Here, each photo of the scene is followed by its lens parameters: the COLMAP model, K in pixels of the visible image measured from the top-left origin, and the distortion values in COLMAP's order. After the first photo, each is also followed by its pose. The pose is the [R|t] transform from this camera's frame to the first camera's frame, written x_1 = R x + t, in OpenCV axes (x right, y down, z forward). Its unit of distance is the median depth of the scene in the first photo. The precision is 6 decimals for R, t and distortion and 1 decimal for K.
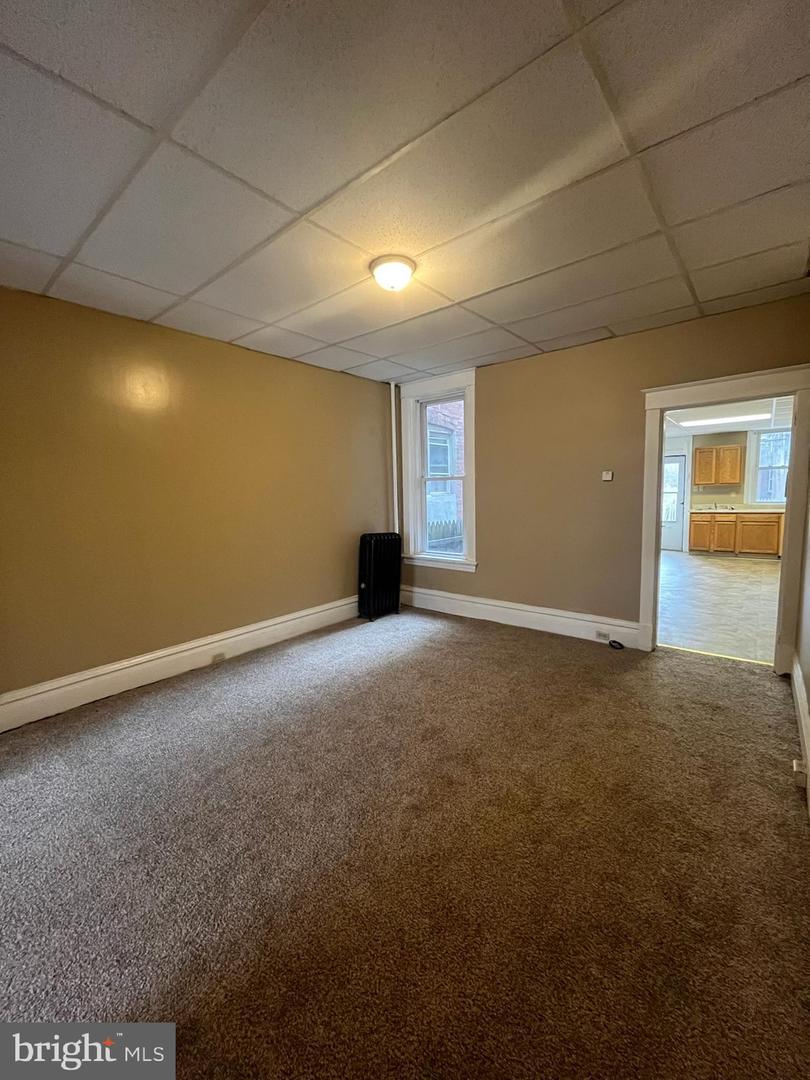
lens RADIAL K [[436.5, 0, 403.1], [0, 436.5, 537.0], [0, 0, 1]] dist [-0.002734, 0.000281]
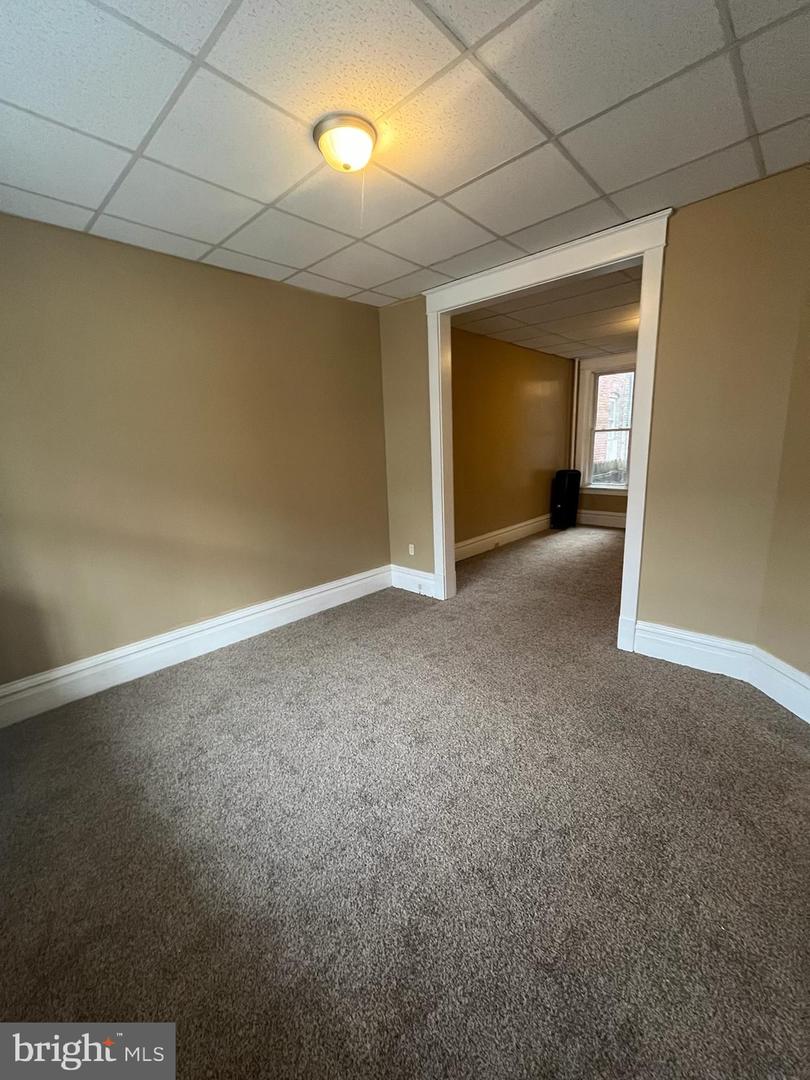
lens RADIAL K [[436.5, 0, 403.1], [0, 436.5, 537.0], [0, 0, 1]] dist [-0.002734, 0.000281]
pose [[0.998206, 0.000049, -0.059869, -0.579315], [0.006326, 0.994317, 0.106274, 0.061921], [0.059534, -0.106462, 0.992533, -0.538425]]
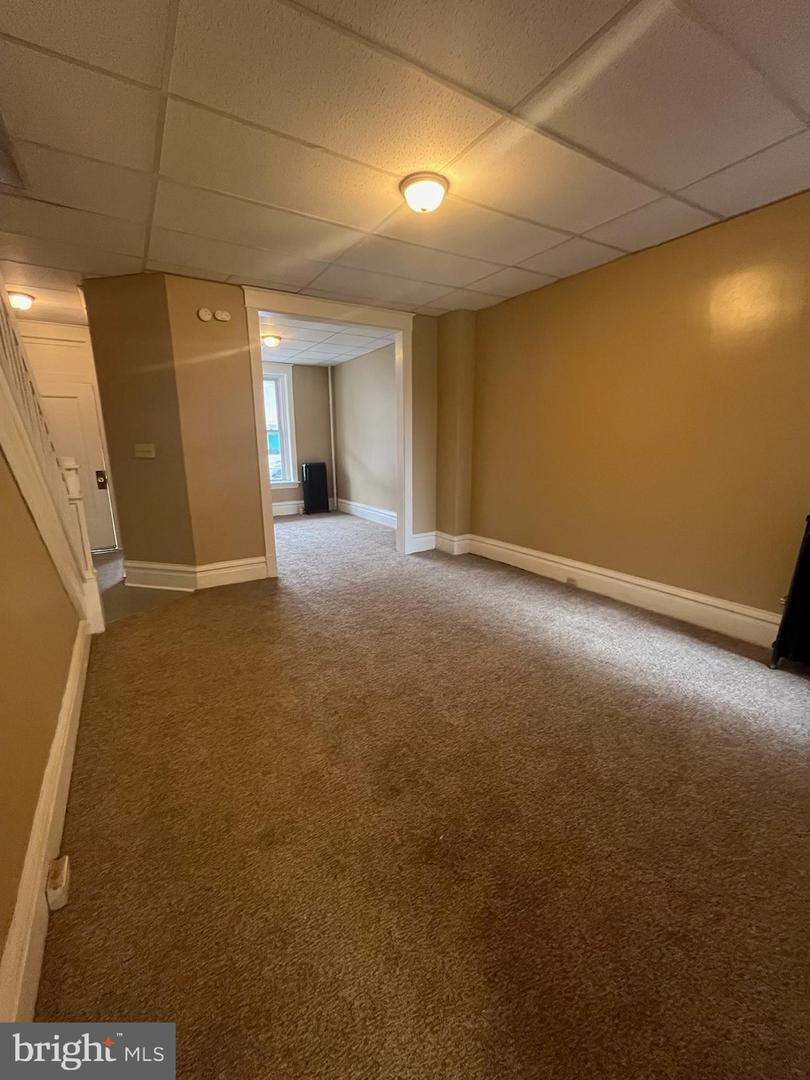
lens RADIAL K [[436.5, 0, 403.1], [0, 436.5, 537.0], [0, 0, 1]] dist [-0.002734, 0.000281]
pose [[-0.318694, 0.229633, -0.919621, 0.595326], [-0.086259, 0.959158, 0.269399, -0.075929], [0.943924, 0.165182, -0.285870, 0.773093]]
